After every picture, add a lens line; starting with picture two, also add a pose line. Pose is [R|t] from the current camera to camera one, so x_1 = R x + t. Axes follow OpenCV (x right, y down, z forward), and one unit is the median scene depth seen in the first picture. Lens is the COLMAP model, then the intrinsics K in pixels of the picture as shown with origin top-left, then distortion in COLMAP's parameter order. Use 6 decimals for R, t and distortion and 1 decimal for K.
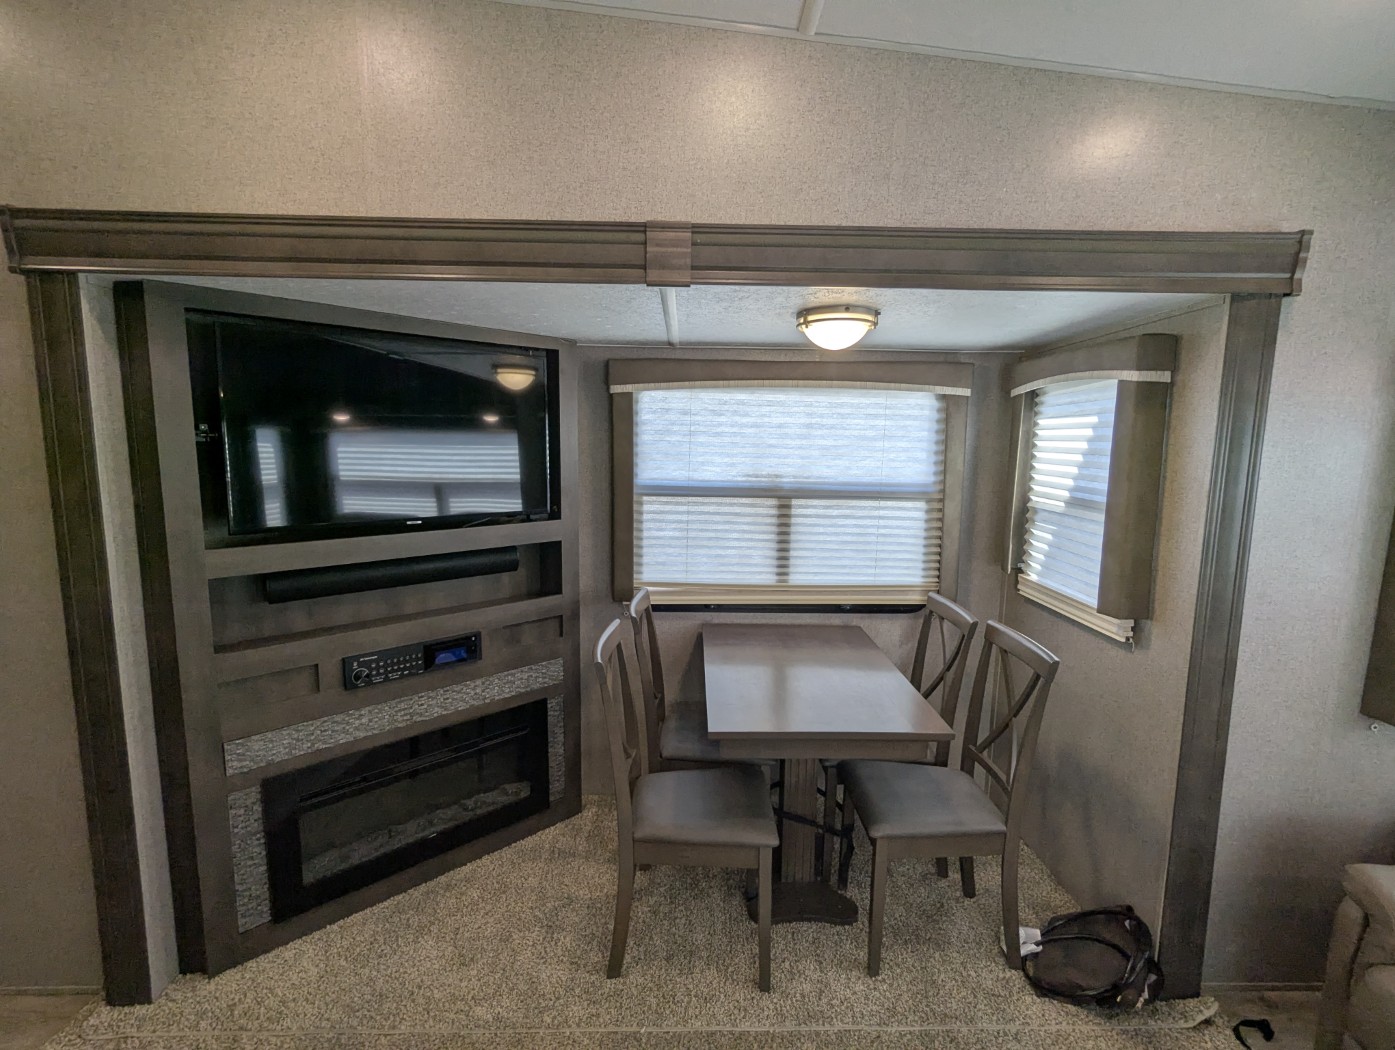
lens RADIAL K [[659.8, 0, 697.5], [0, 659.8, 531.1], [0, 0, 1]] dist [0.003777, 0.000624]
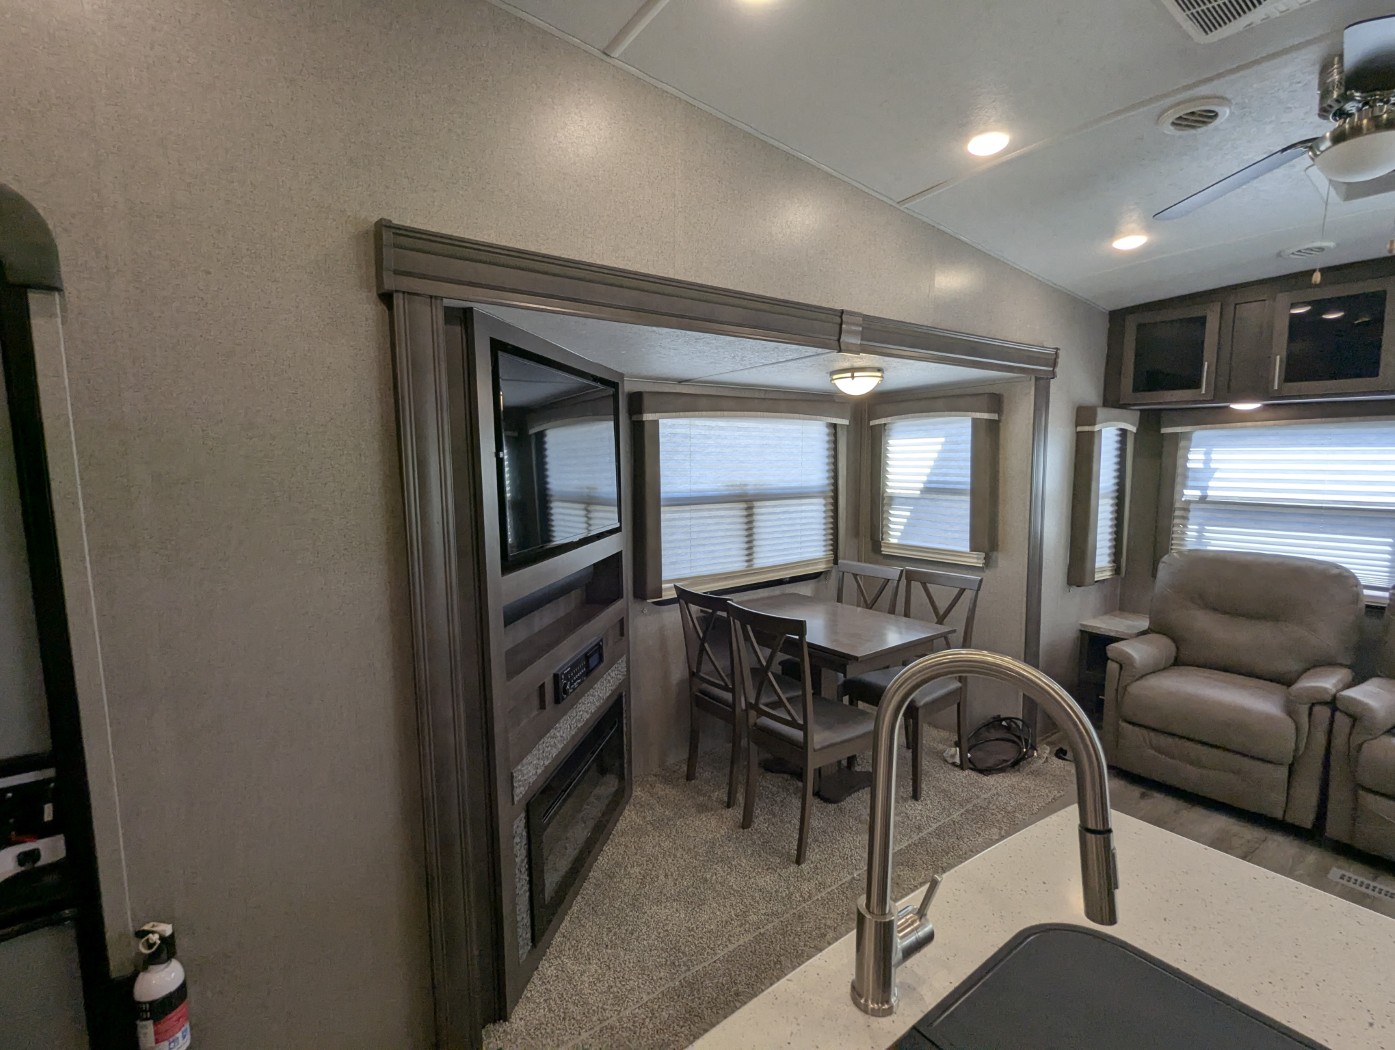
lens RADIAL K [[659.8, 0, 697.5], [0, 659.8, 531.1], [0, 0, 1]] dist [0.003777, 0.000624]
pose [[0.805495, -0.087473, 0.586111, -0.732500], [0.106078, 0.994354, 0.002617, -0.006541], [-0.583031, 0.060065, 0.810227, 0.010083]]
